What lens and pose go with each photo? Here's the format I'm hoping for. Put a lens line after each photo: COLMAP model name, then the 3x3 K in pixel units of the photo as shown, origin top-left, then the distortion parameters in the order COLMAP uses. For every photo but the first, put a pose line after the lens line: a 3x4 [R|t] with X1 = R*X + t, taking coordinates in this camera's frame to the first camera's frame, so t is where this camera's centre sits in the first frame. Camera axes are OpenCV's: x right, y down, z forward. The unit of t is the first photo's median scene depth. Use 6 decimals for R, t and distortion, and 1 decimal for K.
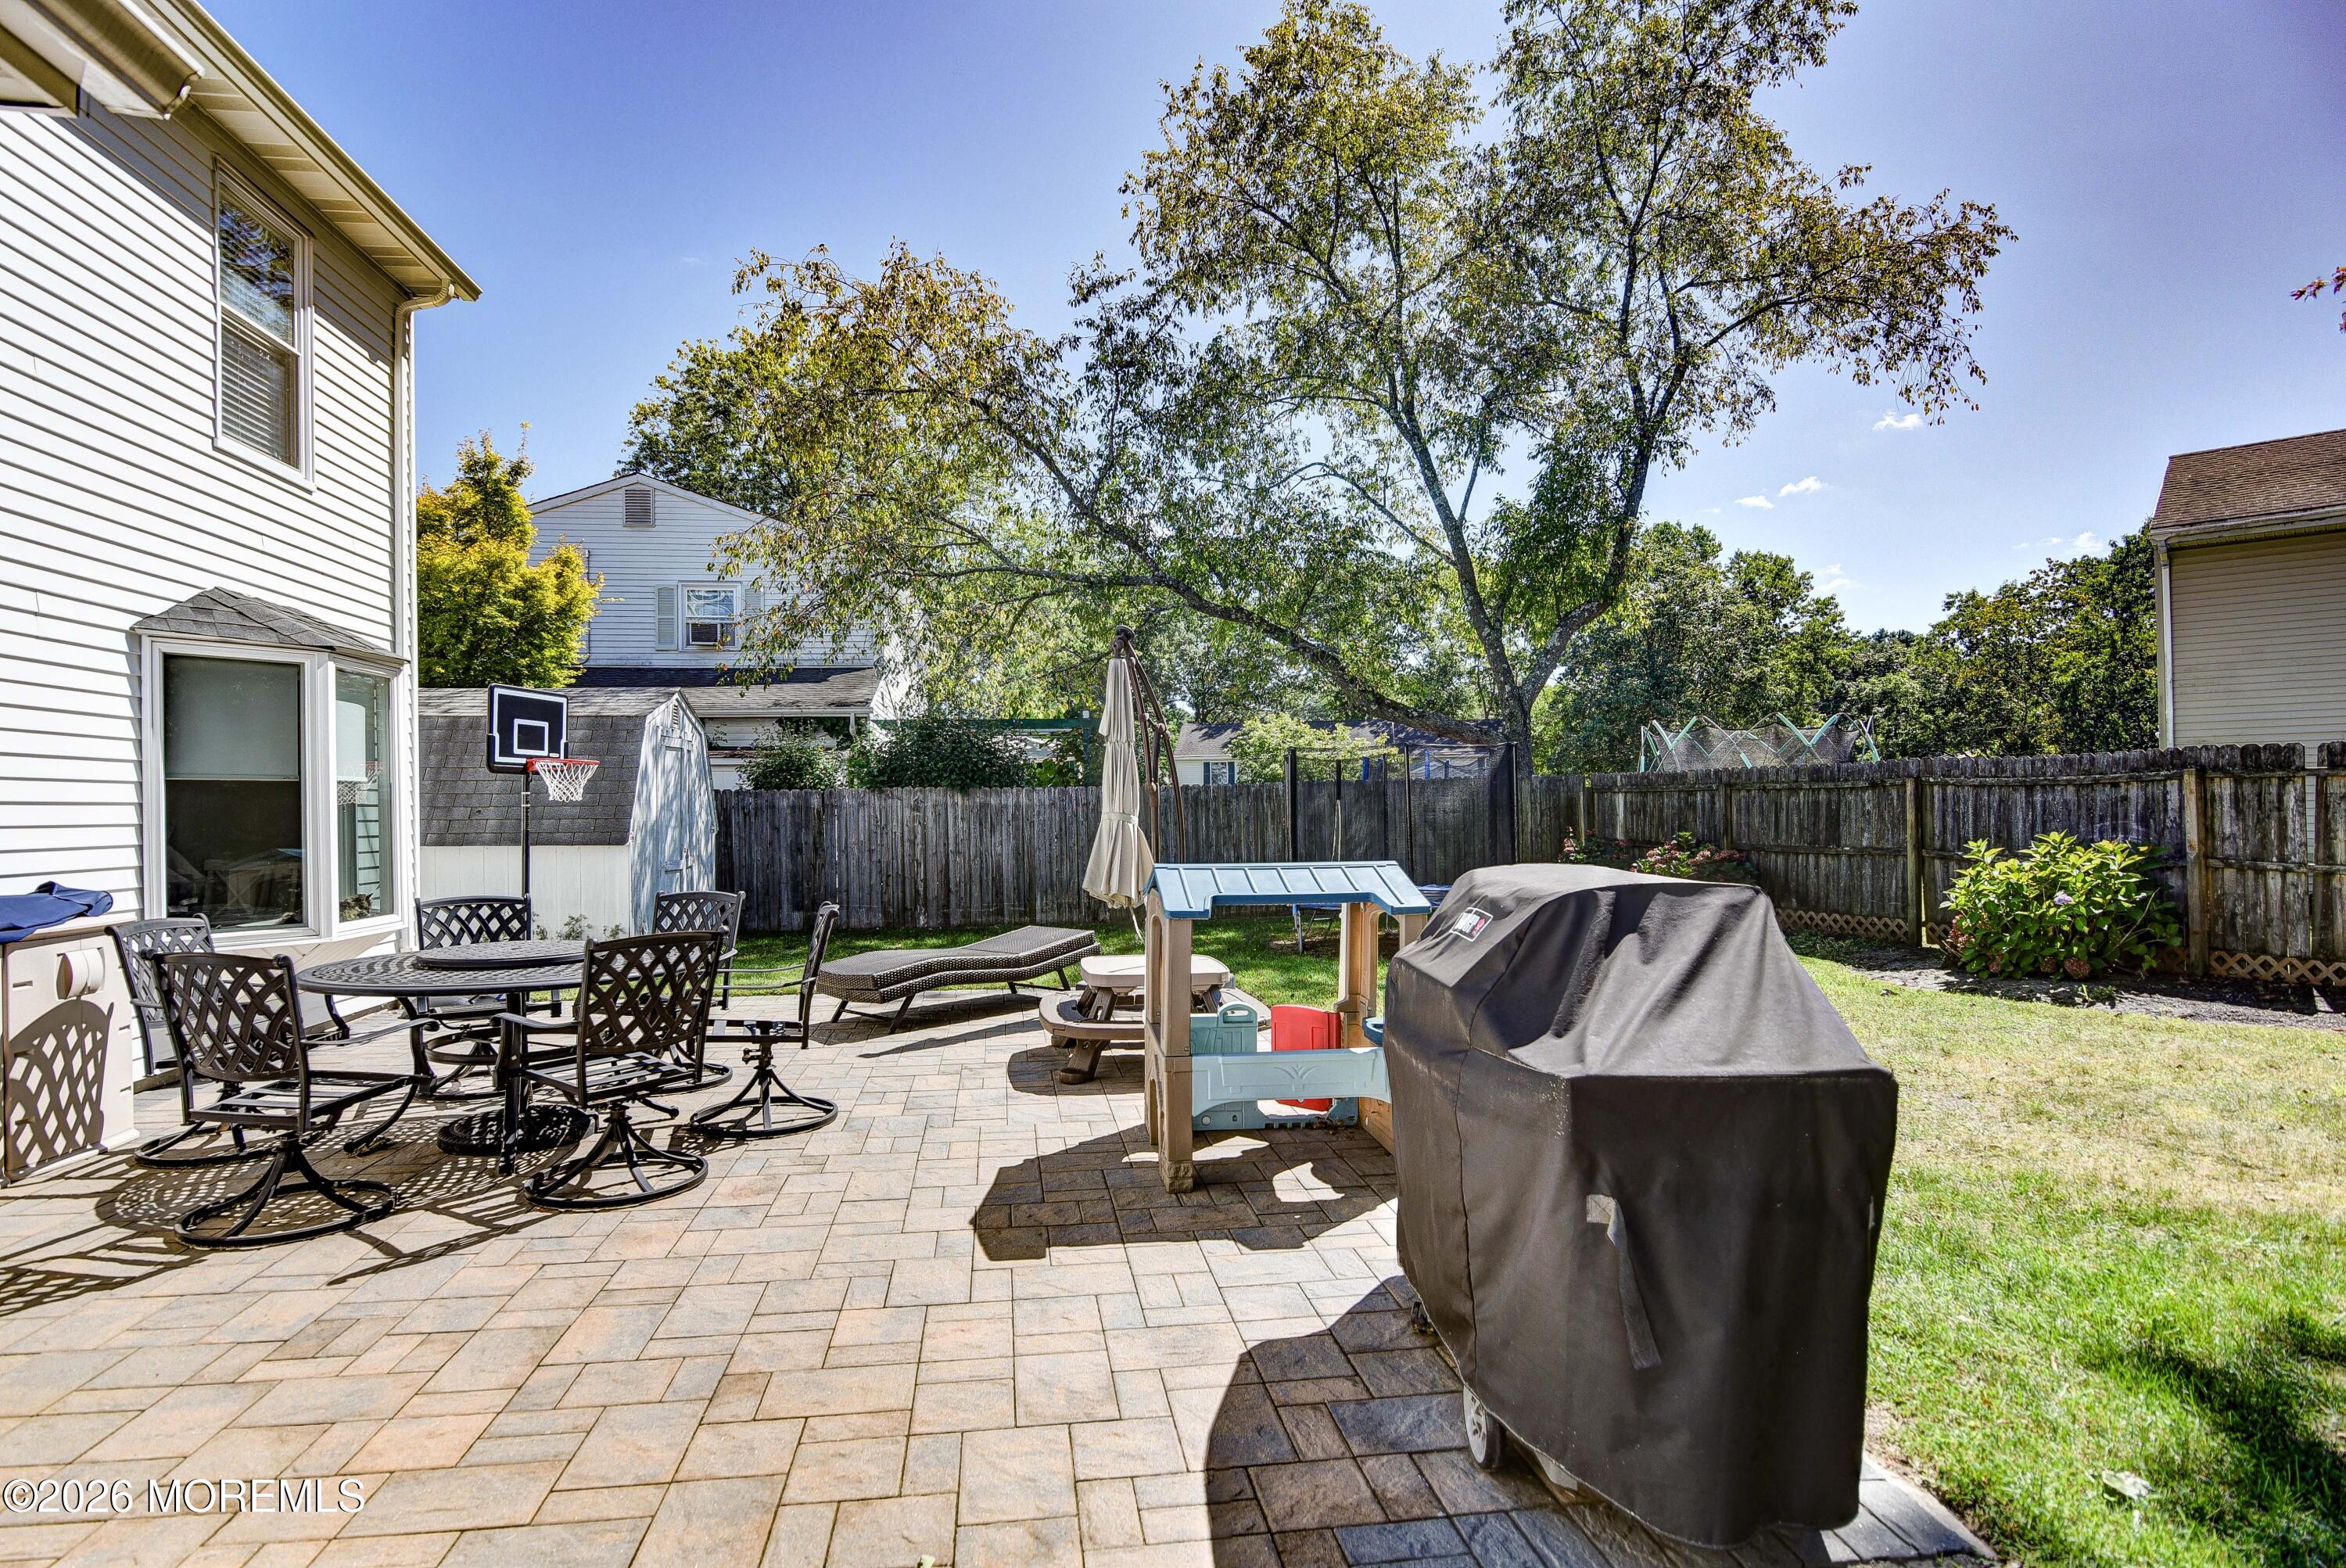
lens RADIAL K [[1205.0, 0, 1168.9], [0, 1205.0, 804.4], [0, 0, 1]] dist [-0.019546, 0.000415]
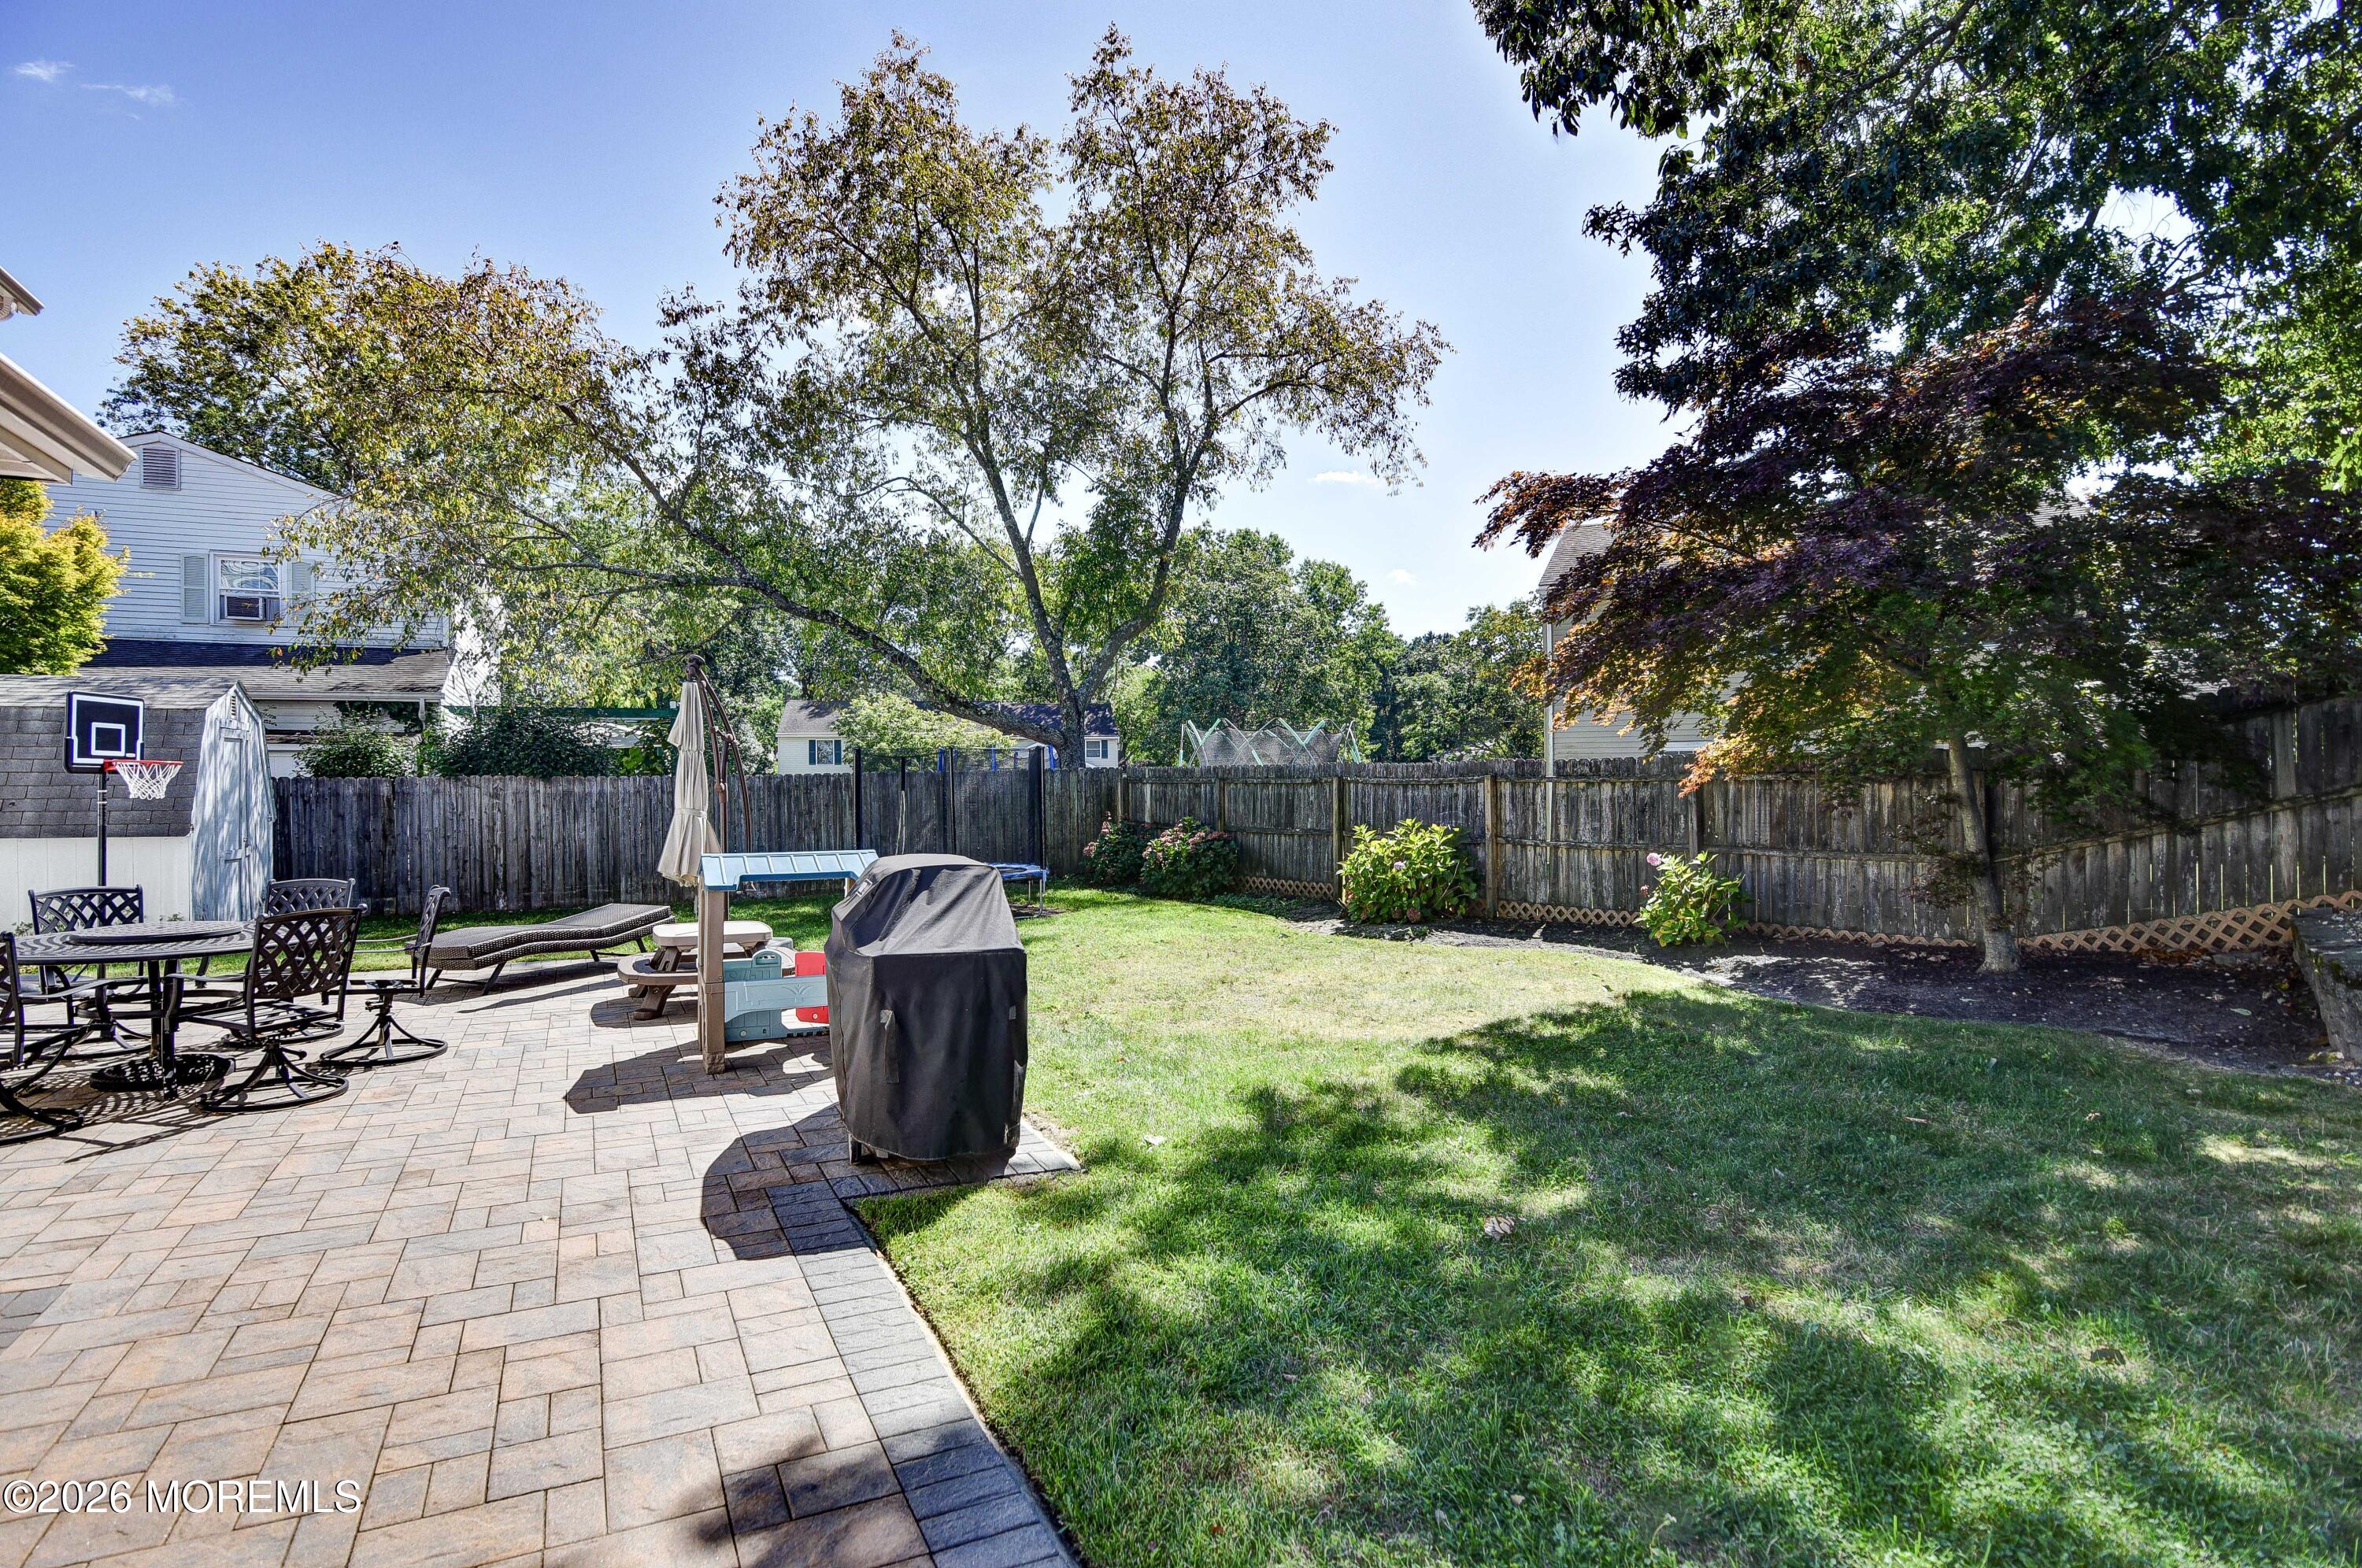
lens RADIAL K [[1213.0, 0, 1182.7], [0, 1213.0, 783.8], [0, 0, 1]] dist [-0.019546, 0.000415]
pose [[0.948607, 0.004498, 0.316424, 0.030750], [-0.005604, 0.999981, 0.002586, -0.017007], [-0.316407, -0.004227, 0.948614, -0.227227]]
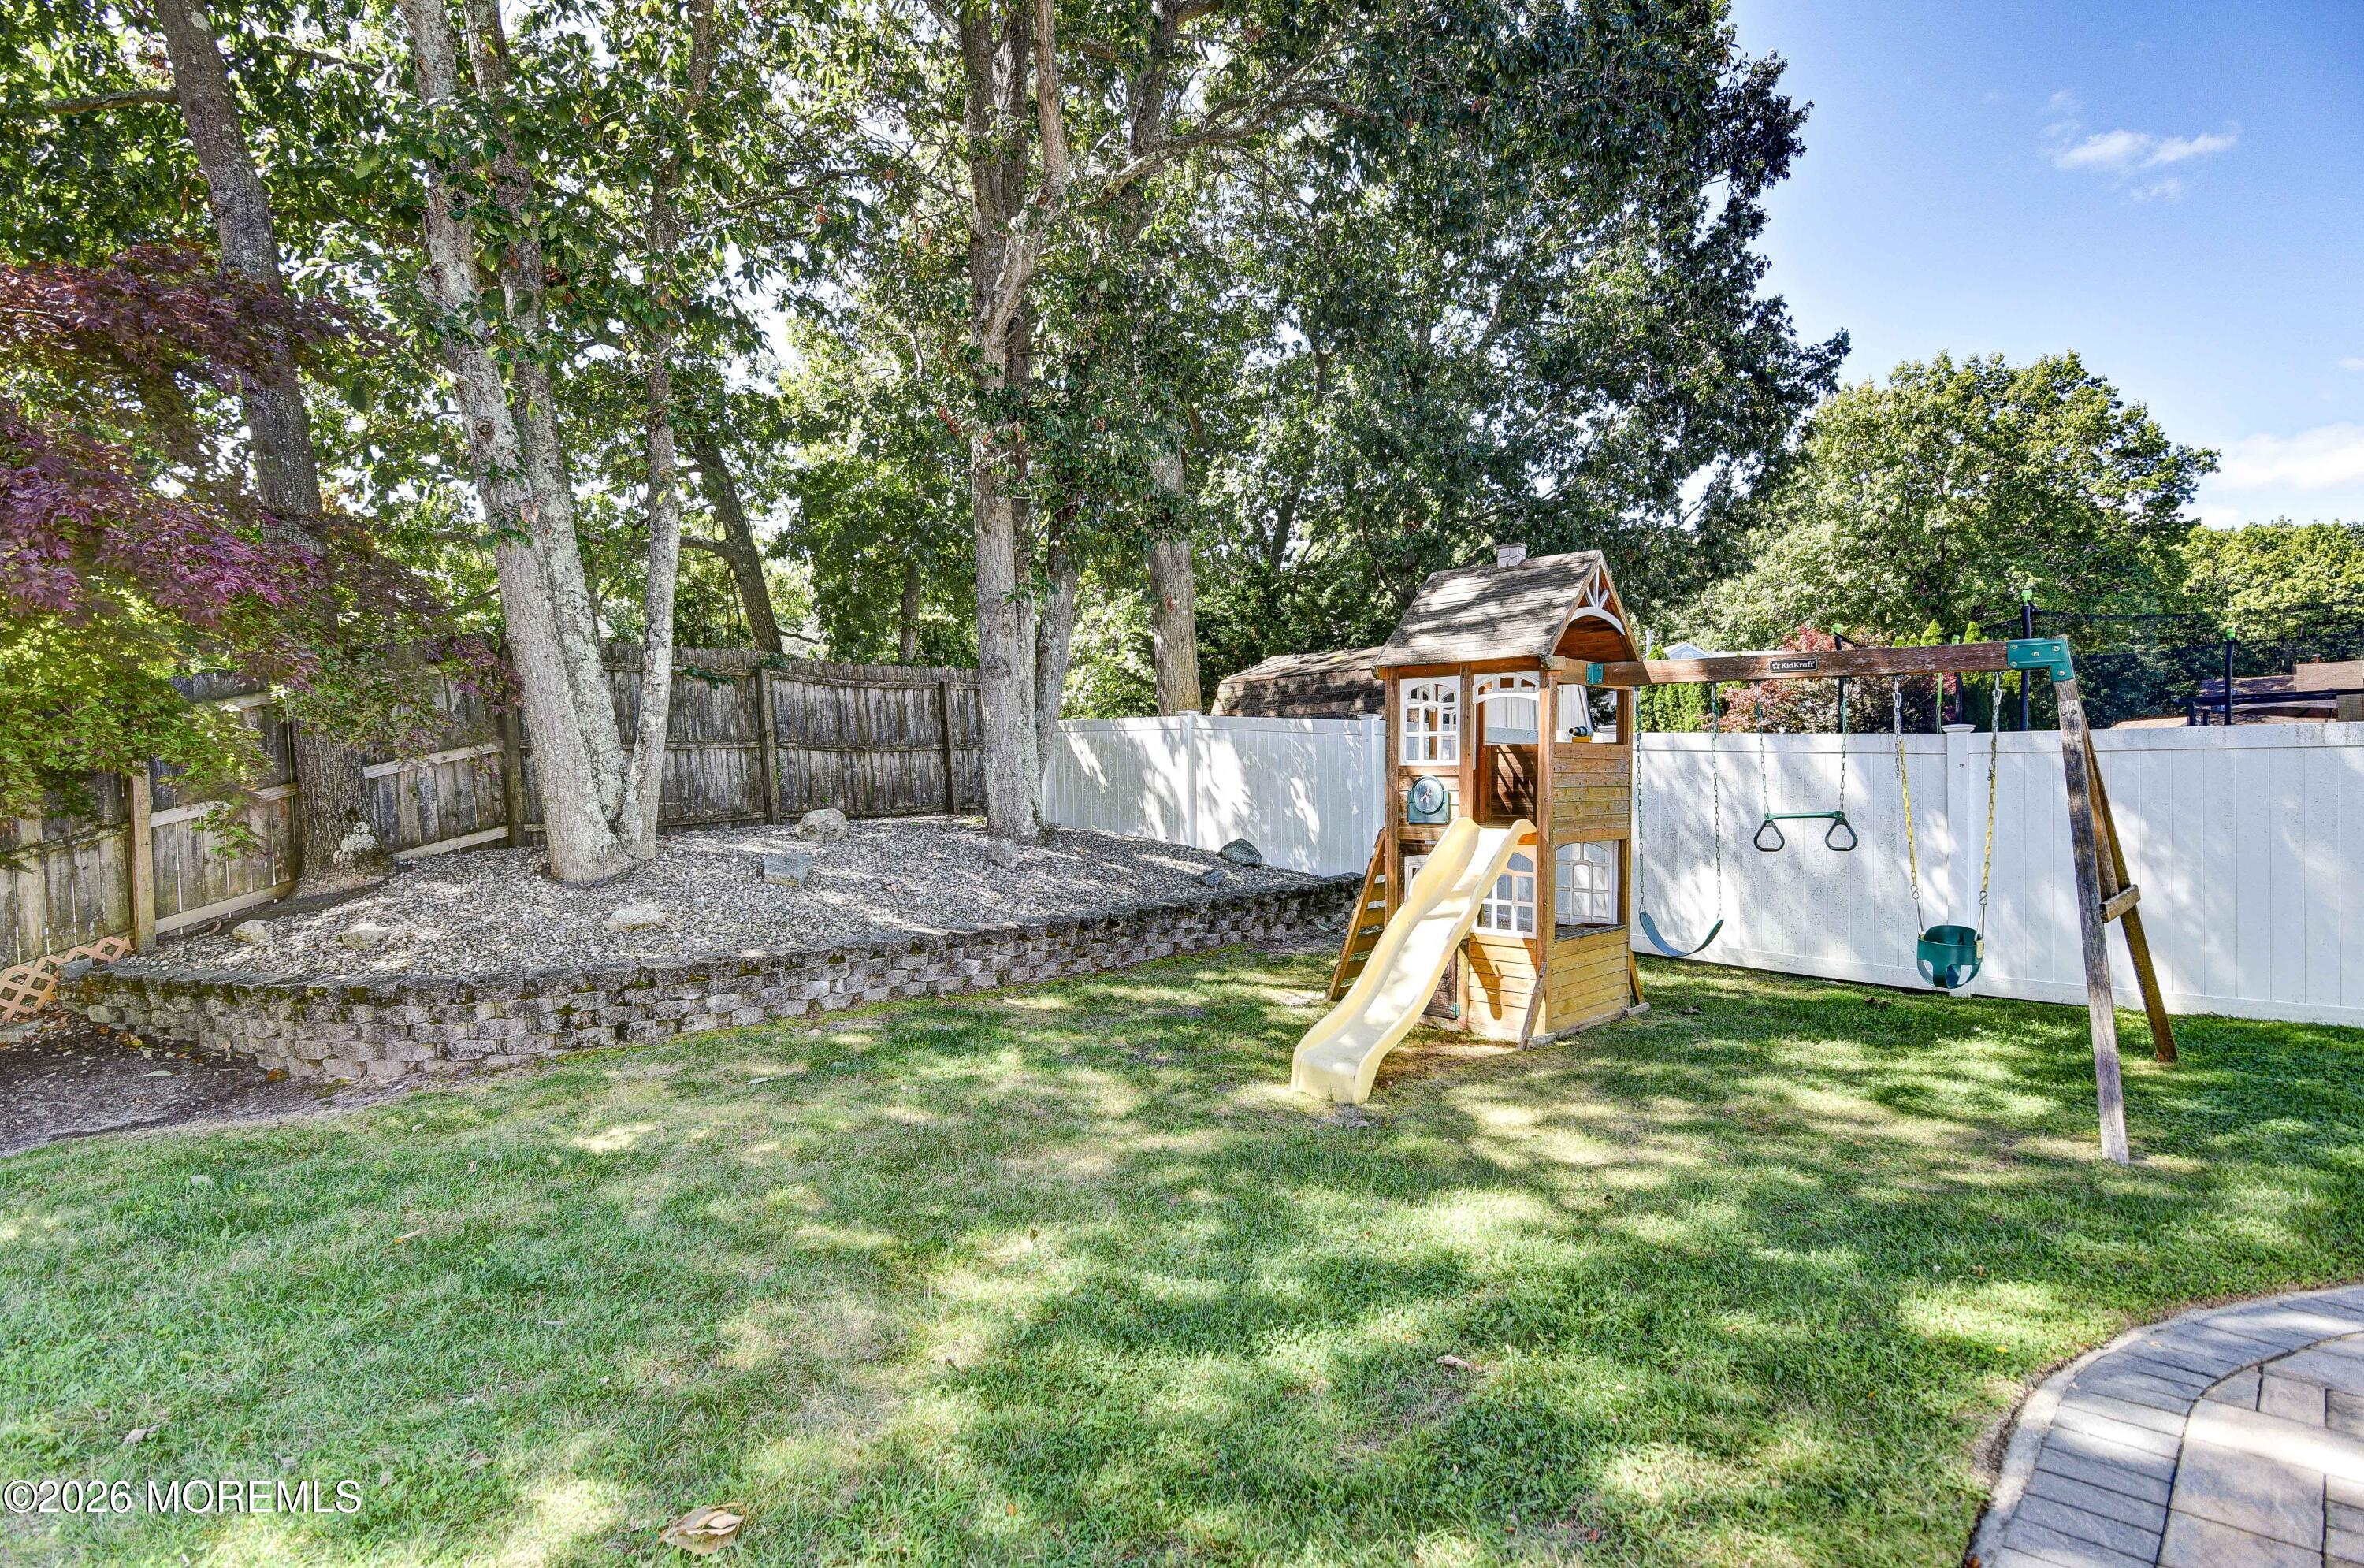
lens RADIAL K [[1214.1, 0, 1177.3], [0, 1214.1, 793.2], [0, 0, 1]] dist [-0.019546, 0.000415]
pose [[-0.619528, 0.023145, 0.784633, 0.008751], [0.033659, 0.999429, -0.002905, -0.014656], [-0.784253, 0.024610, -0.619953, 0.151509]]
